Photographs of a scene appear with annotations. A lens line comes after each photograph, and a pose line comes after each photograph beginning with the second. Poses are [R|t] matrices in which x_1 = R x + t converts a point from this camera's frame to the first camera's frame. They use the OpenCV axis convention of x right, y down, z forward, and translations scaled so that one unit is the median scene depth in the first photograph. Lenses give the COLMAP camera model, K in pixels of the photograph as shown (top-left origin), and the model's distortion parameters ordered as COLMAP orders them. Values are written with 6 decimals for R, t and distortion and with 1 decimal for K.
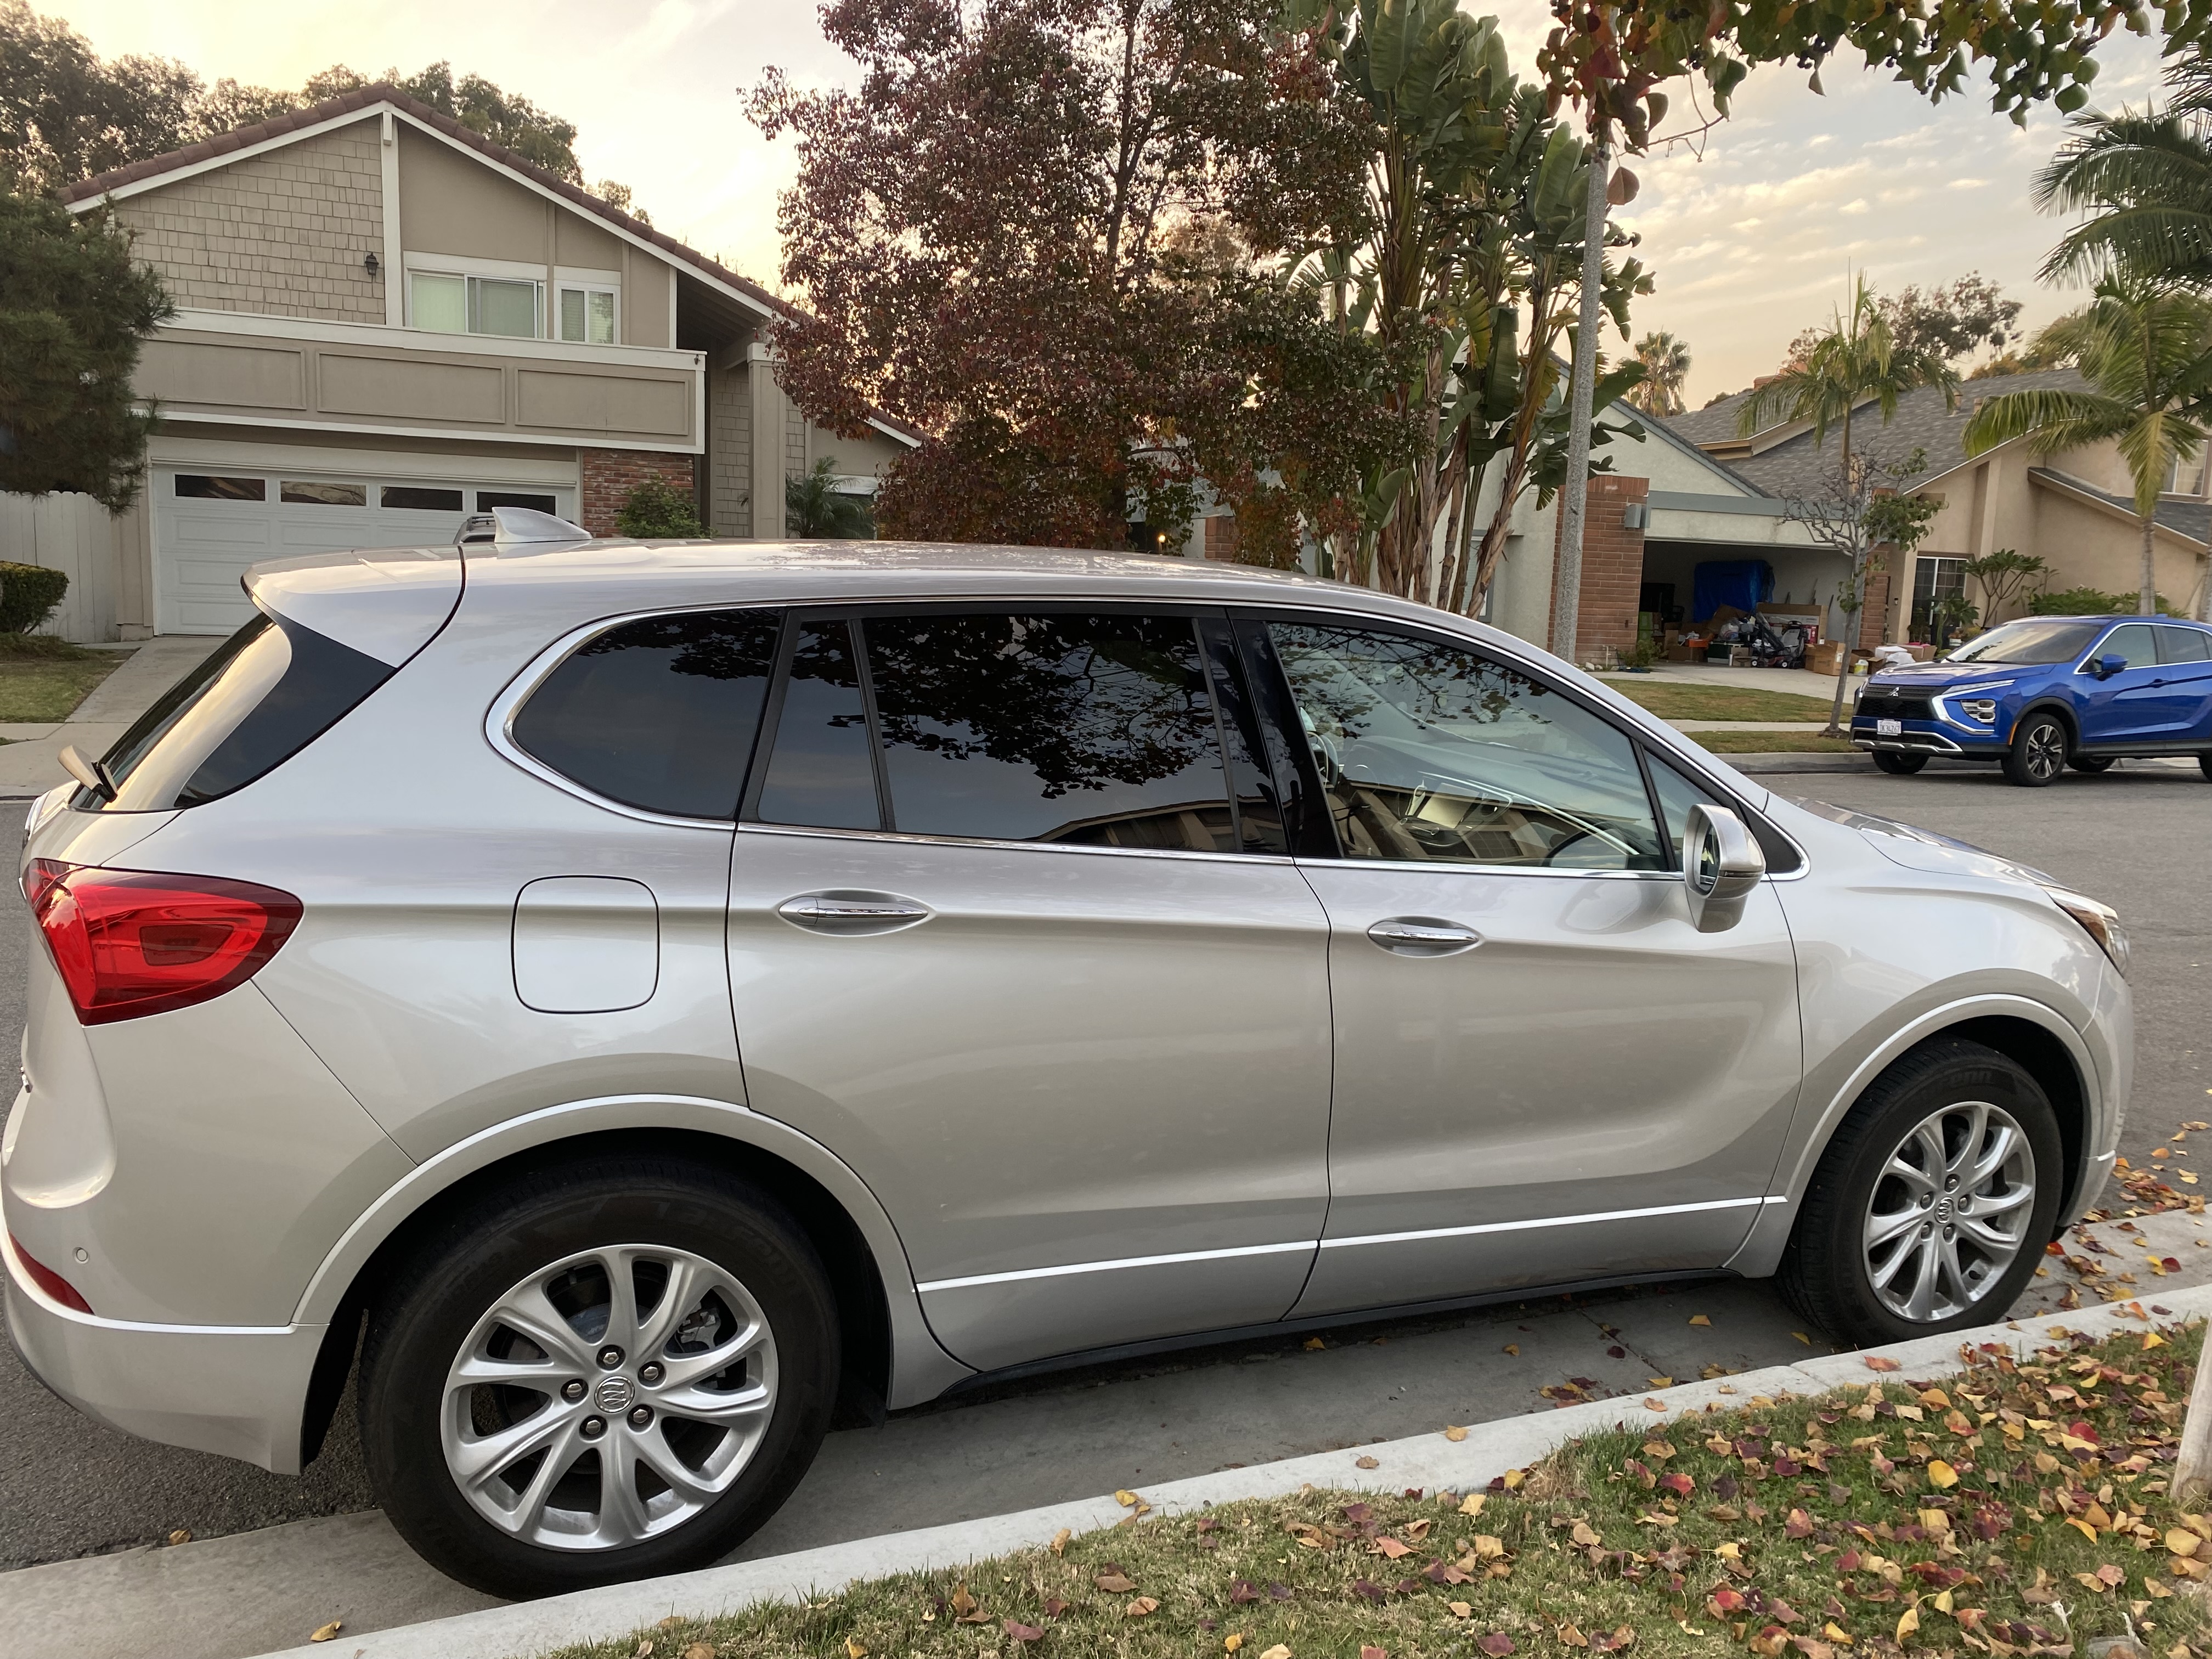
lens RADIAL K [[1685.4, 0, 1060.9], [0, 1685.4, 830.0], [0, 0, 1]] dist [-0.003414, -0.009761]
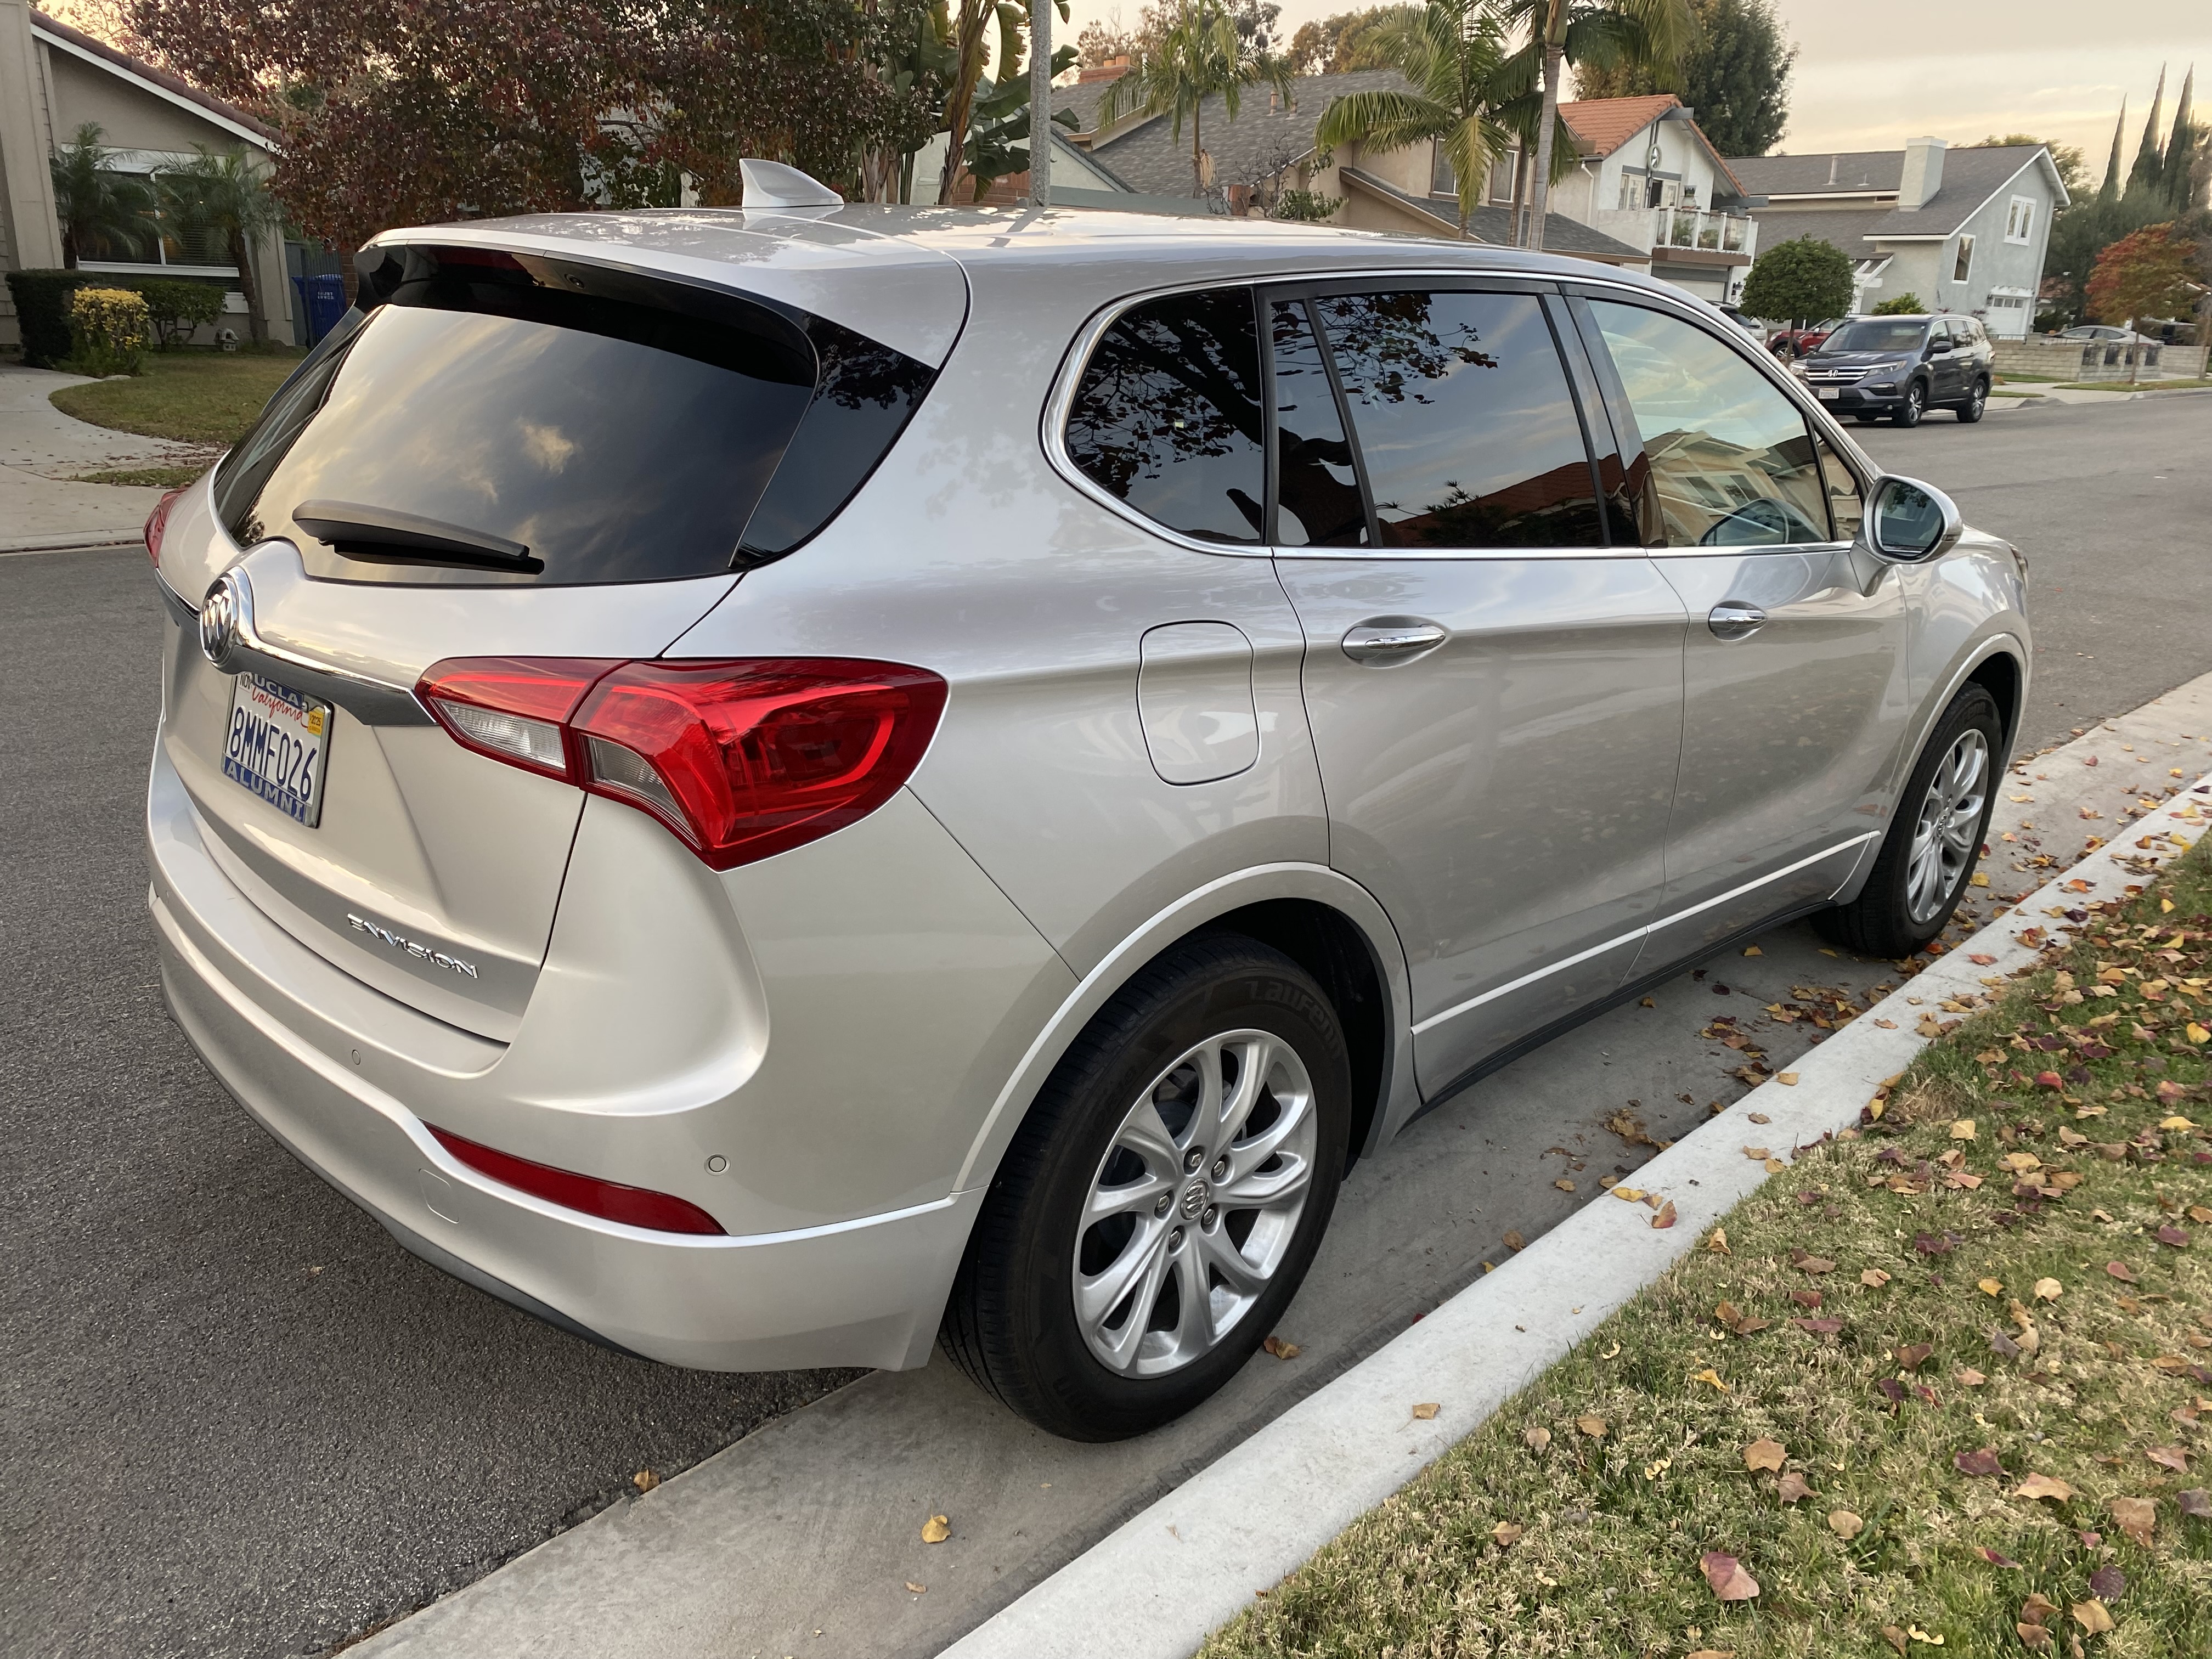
lens RADIAL K [[1685.4, 0, 1060.9], [0, 1685.4, 830.0], [0, 0, 1]] dist [-0.003414, -0.009761]
pose [[0.920131, -0.123486, 0.371631, -0.530495], [0.059151, 0.981920, 0.179819, -0.018171], [-0.387117, -0.143475, 0.910799, 0.200404]]
